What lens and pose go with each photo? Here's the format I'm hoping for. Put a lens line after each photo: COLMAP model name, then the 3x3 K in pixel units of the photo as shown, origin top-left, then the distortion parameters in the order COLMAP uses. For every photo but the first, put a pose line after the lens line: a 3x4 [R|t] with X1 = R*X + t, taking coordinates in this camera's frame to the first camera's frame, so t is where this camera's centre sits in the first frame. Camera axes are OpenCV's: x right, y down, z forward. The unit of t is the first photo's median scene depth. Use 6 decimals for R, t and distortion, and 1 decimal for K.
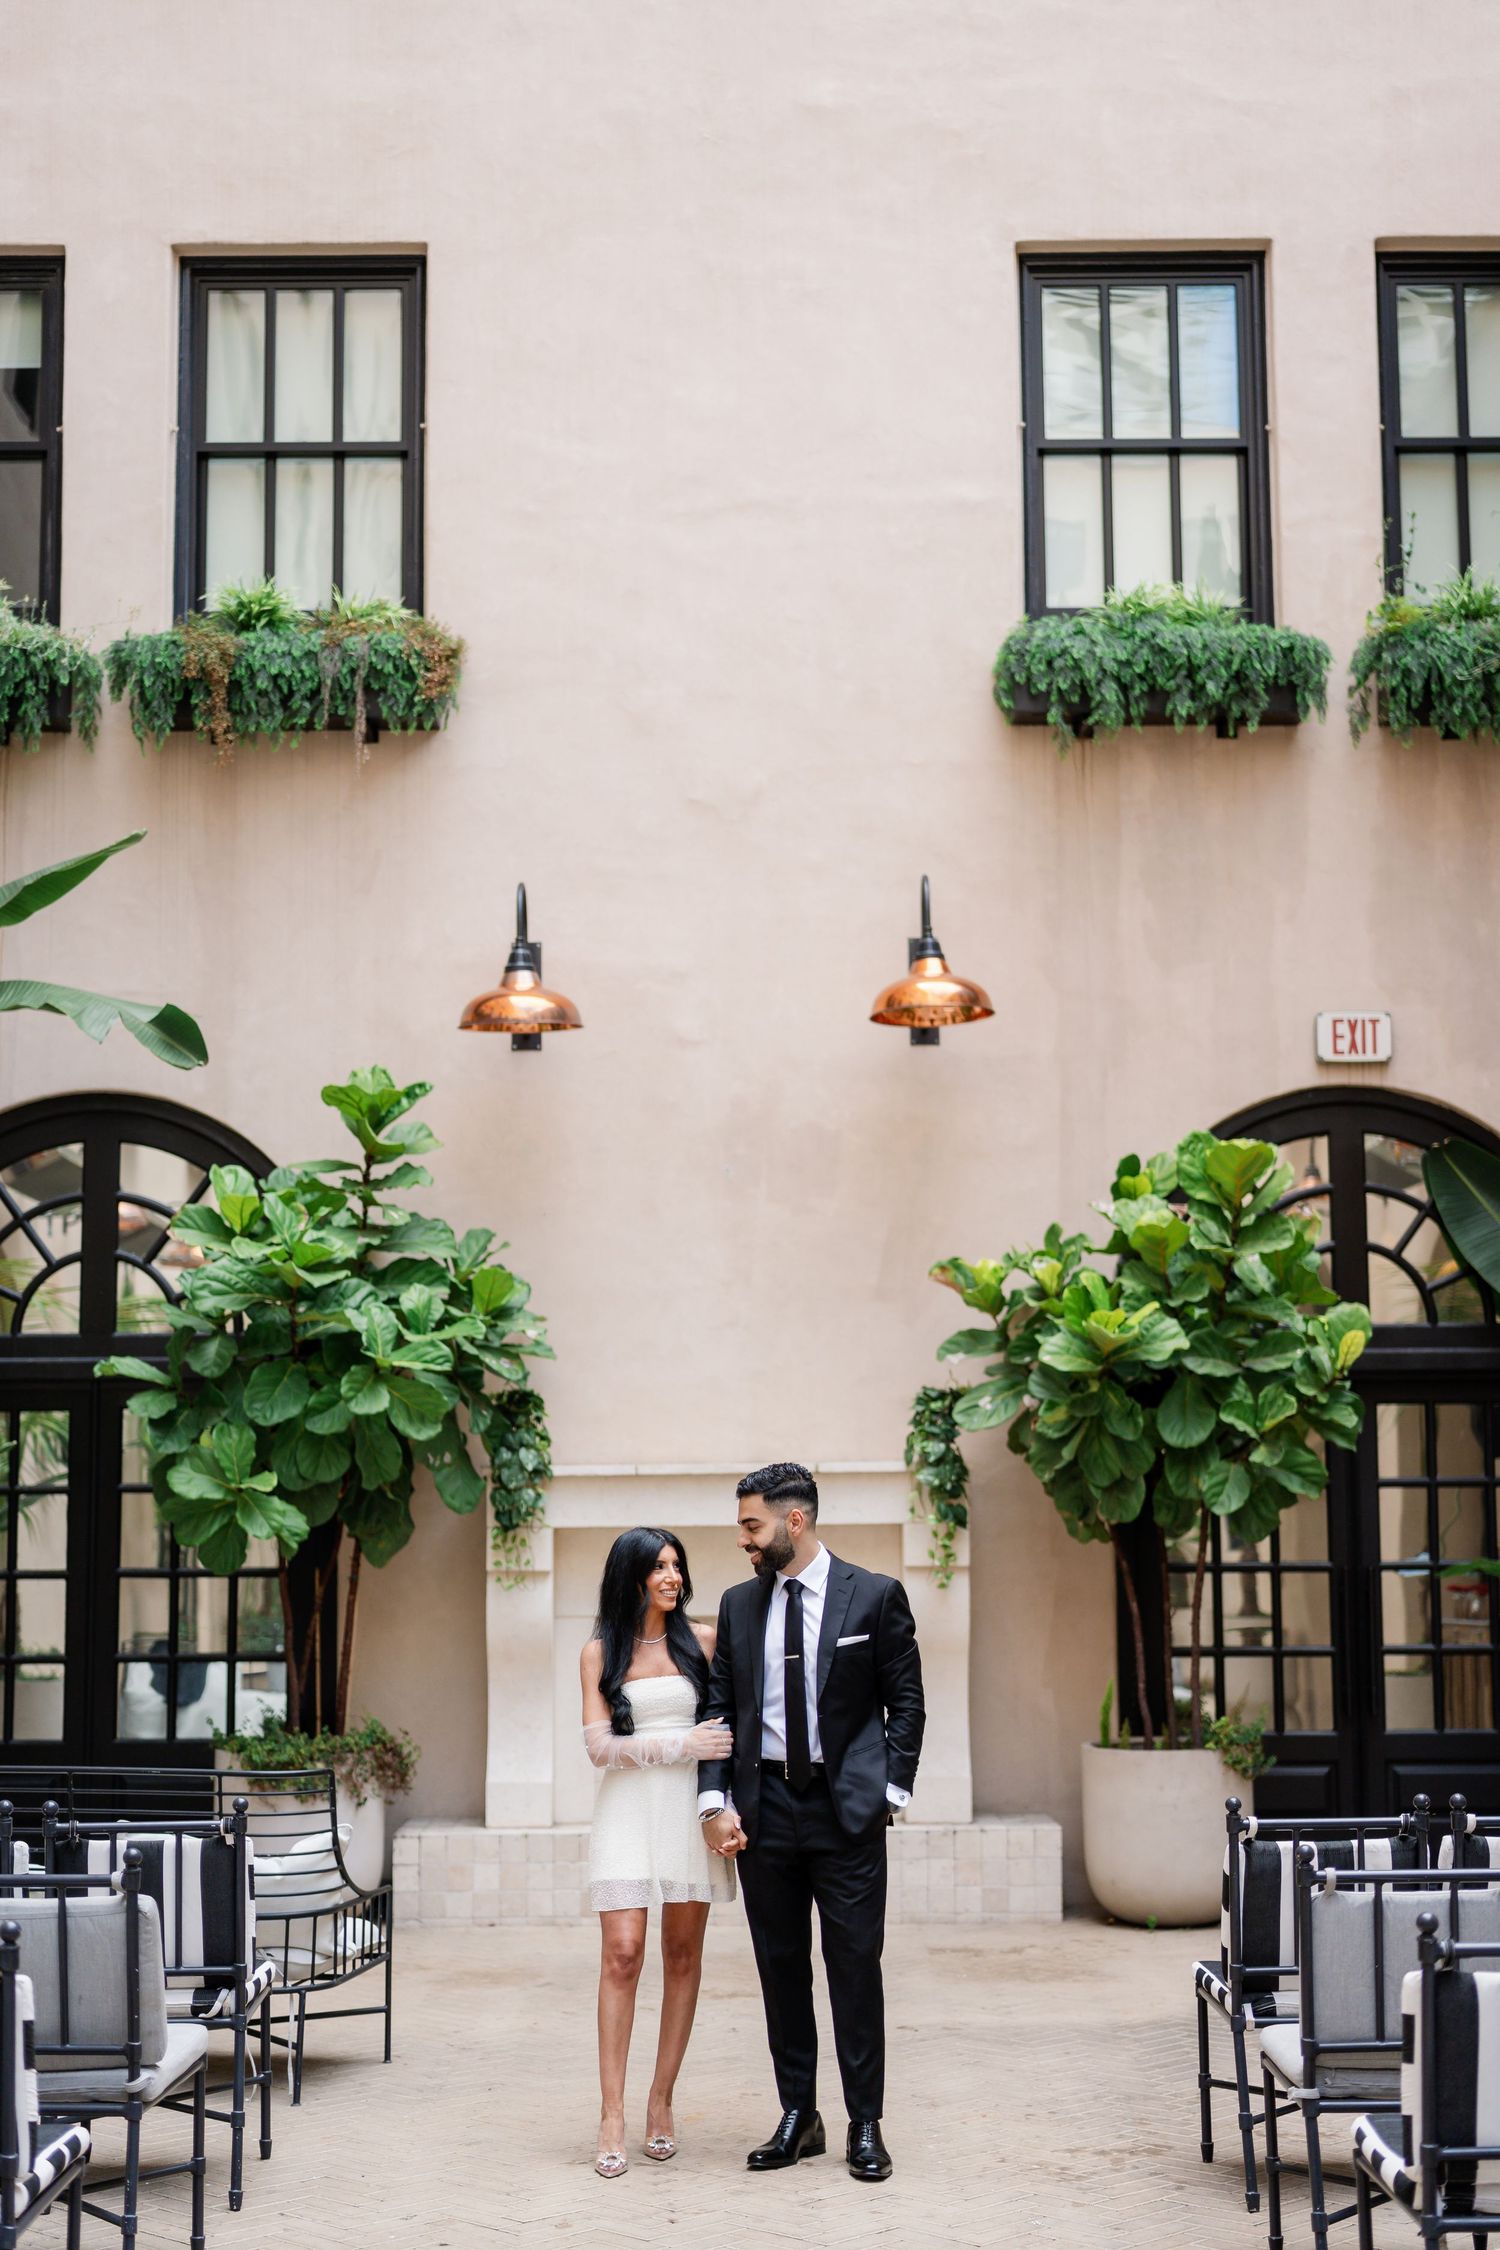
lens RADIAL K [[3168.4, 0, 758.0], [0, 3168.4, 1124.6], [0, 0, 1]] dist [0.000004, 0.000000]
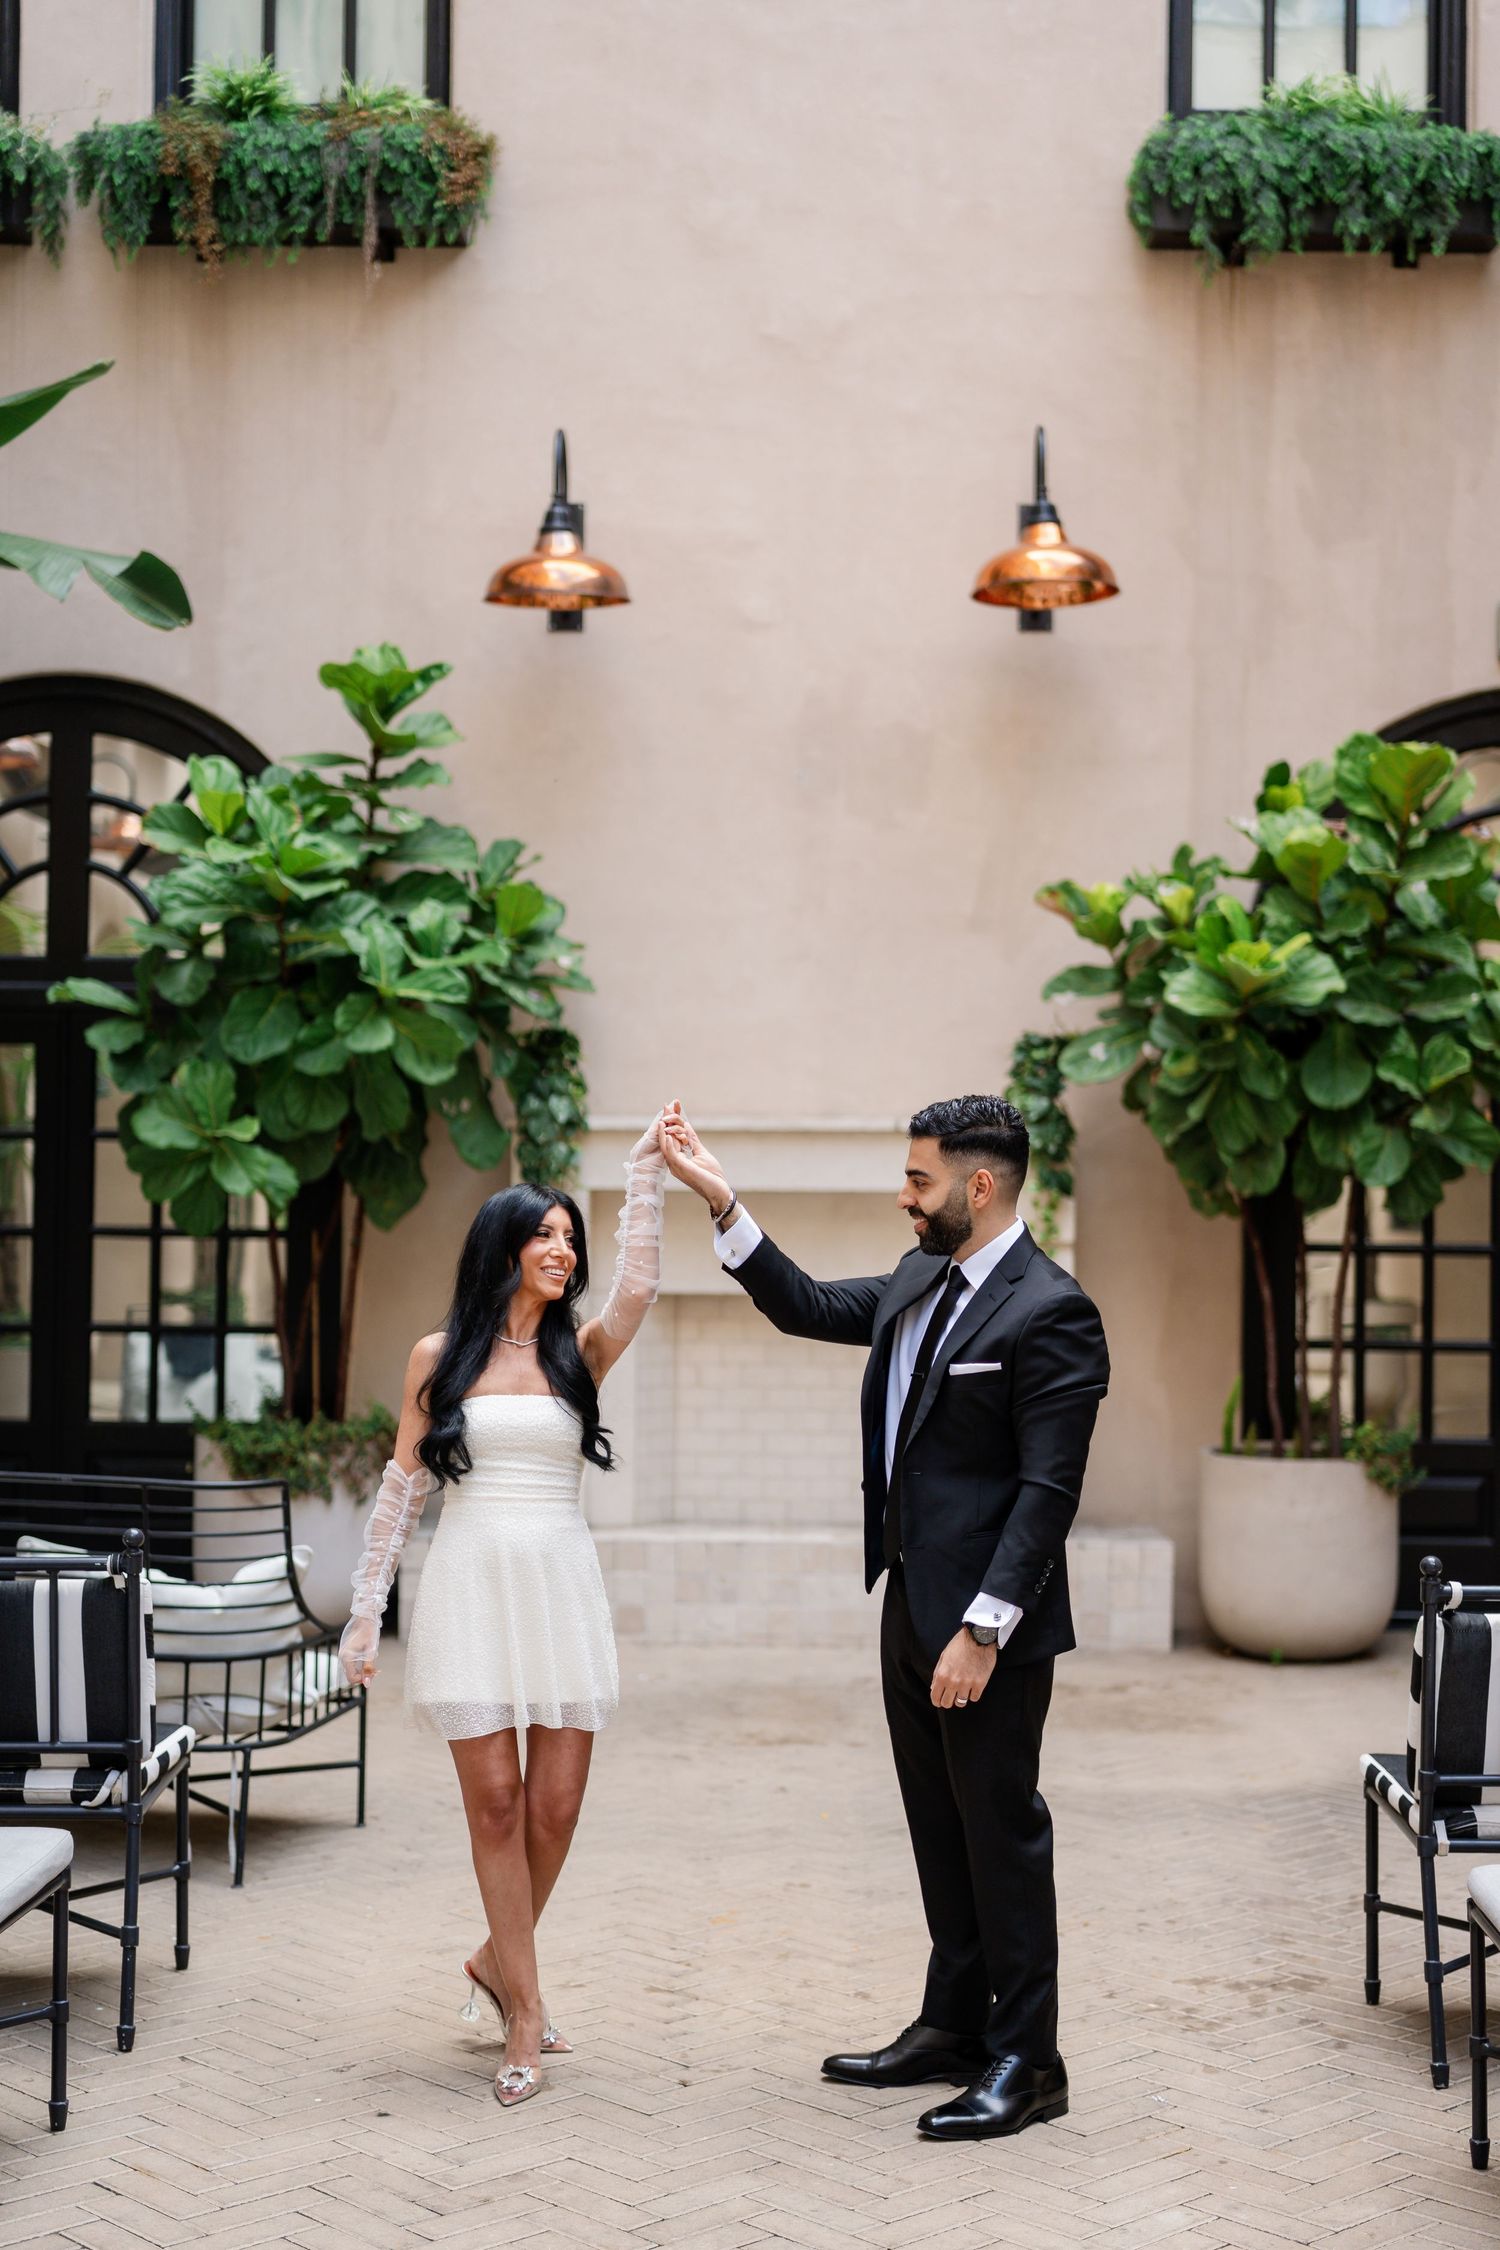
lens RADIAL K [[3168.4, 0, 755.0], [0, 3168.4, 1122.2], [0, 0, 1]] dist [0.000004, 0.000000]
pose [[0.999426, 0.017828, -0.028811, 0.004773], [-0.014727, 0.994418, 0.104482, 0.019108], [0.030512, -0.103998, 0.994109, 0.150652]]
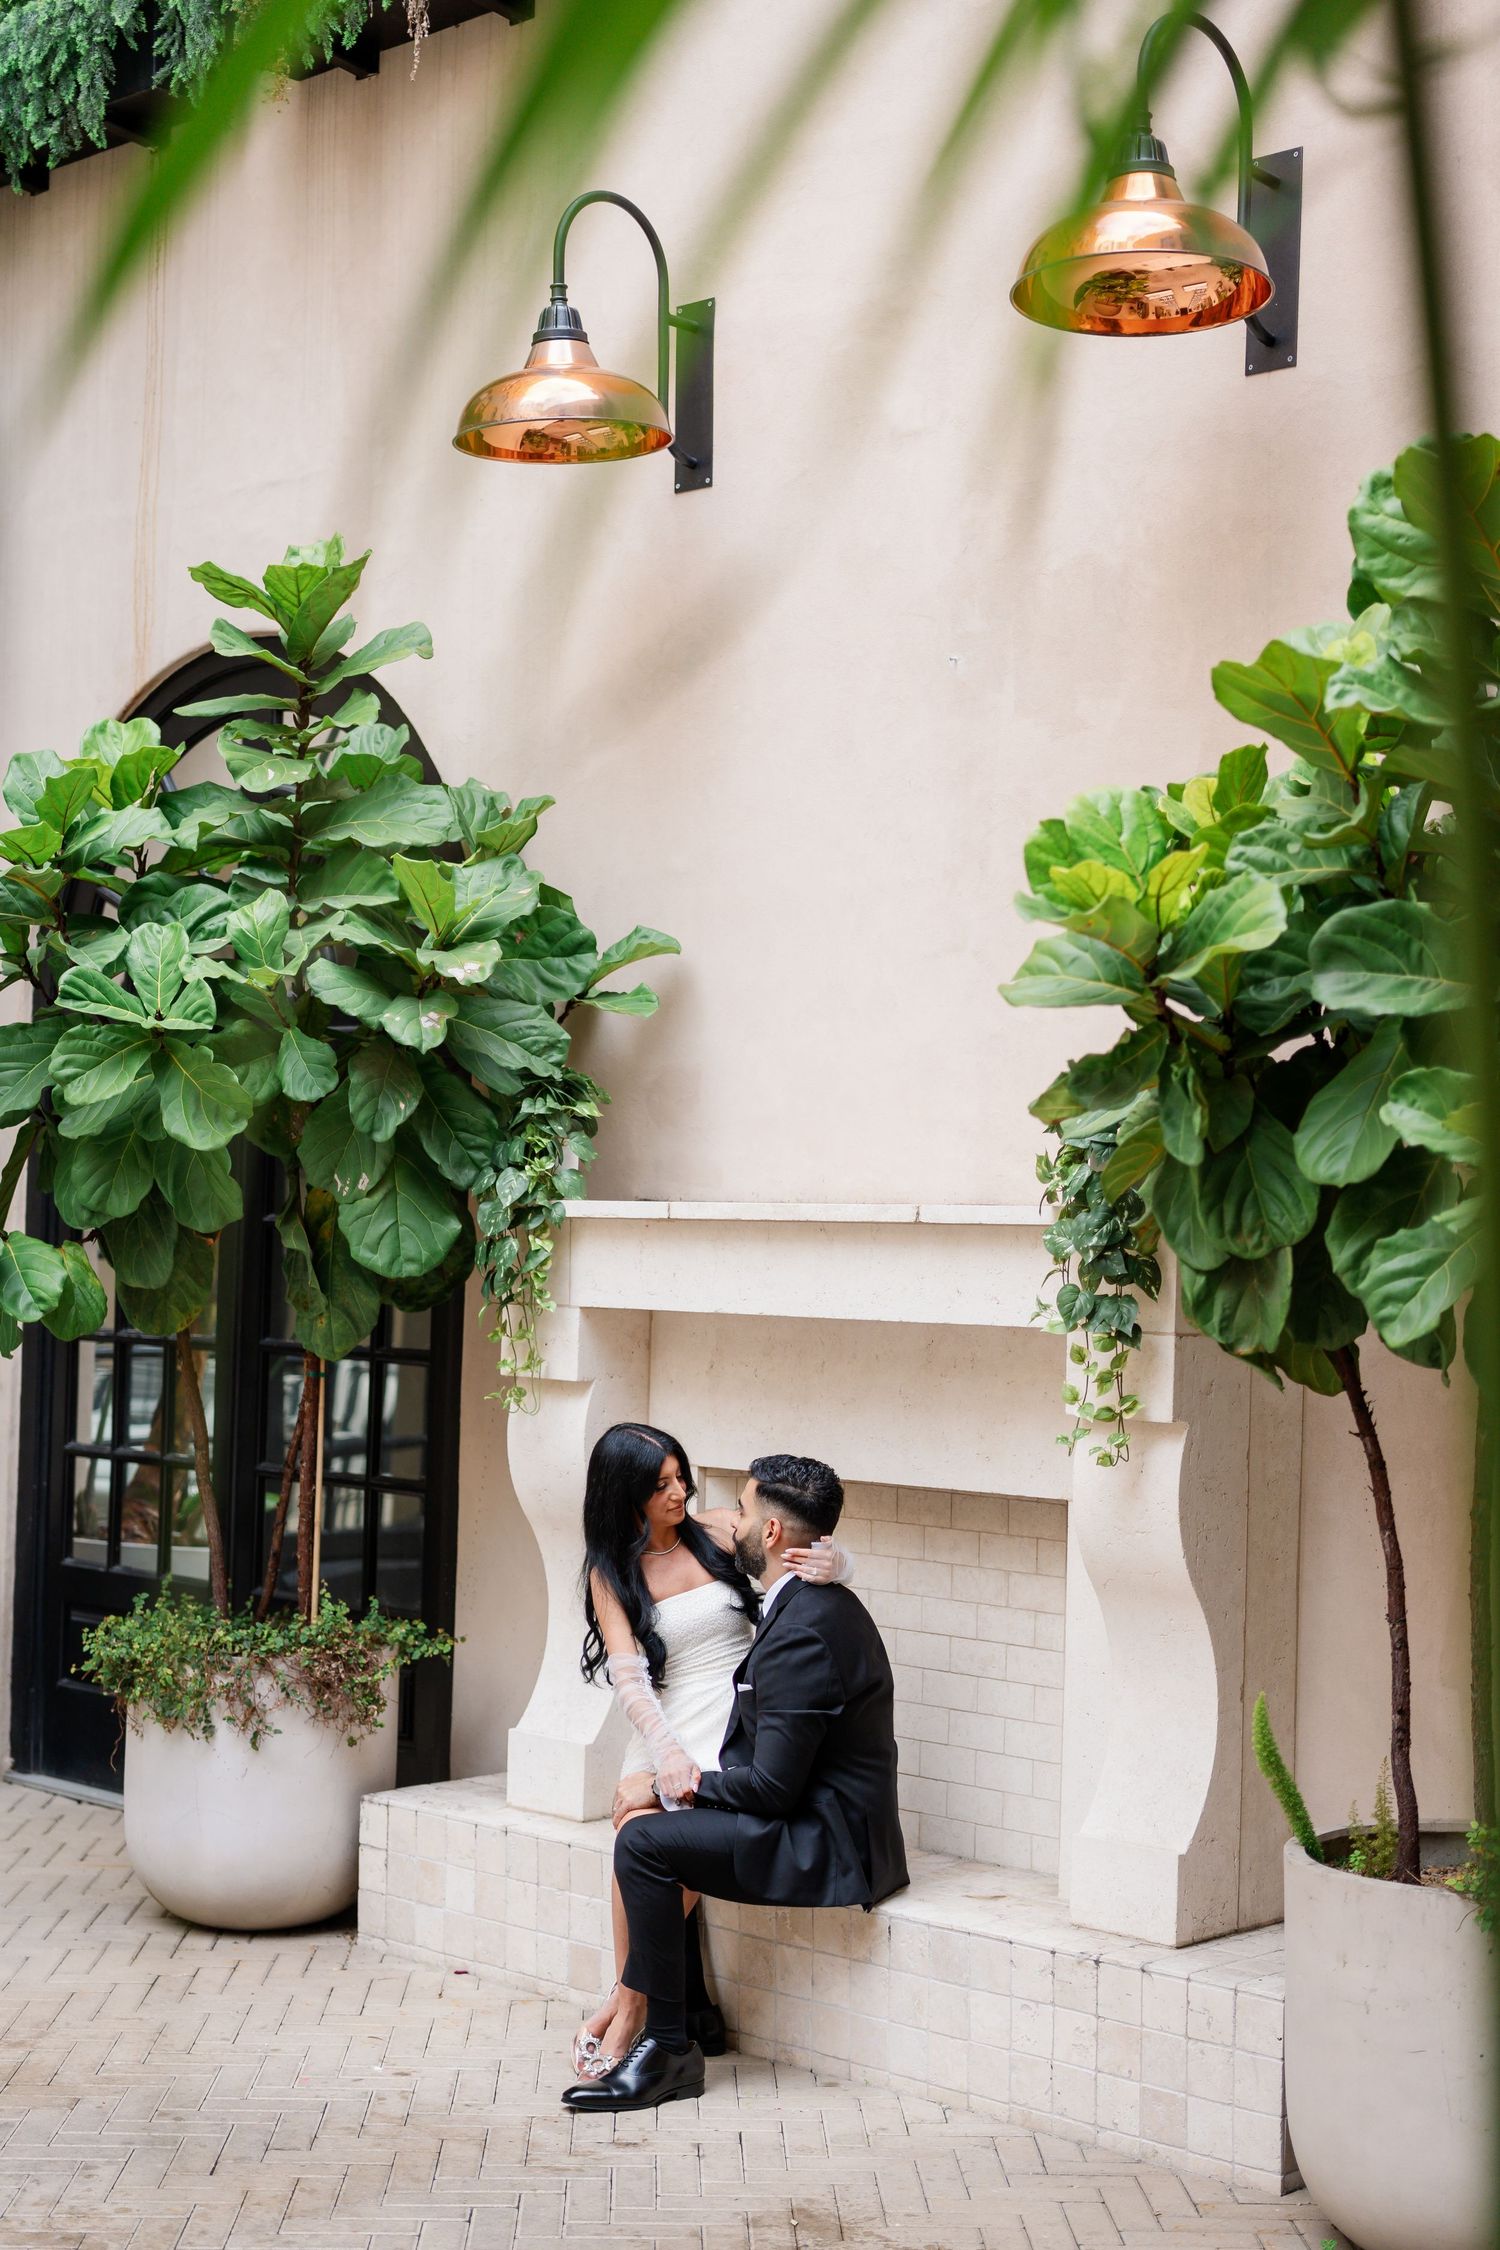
lens RADIAL K [[3168.4, 0, 752.0], [0, 3168.4, 1120.6], [0, 0, 1]] dist [0.000004, 0.000000]
pose [[0.721868, 0.002882, -0.692025, 0.358684], [0.052436, 0.996889, 0.058849, 0.062016], [0.690041, -0.078768, 0.719471, 0.617786]]
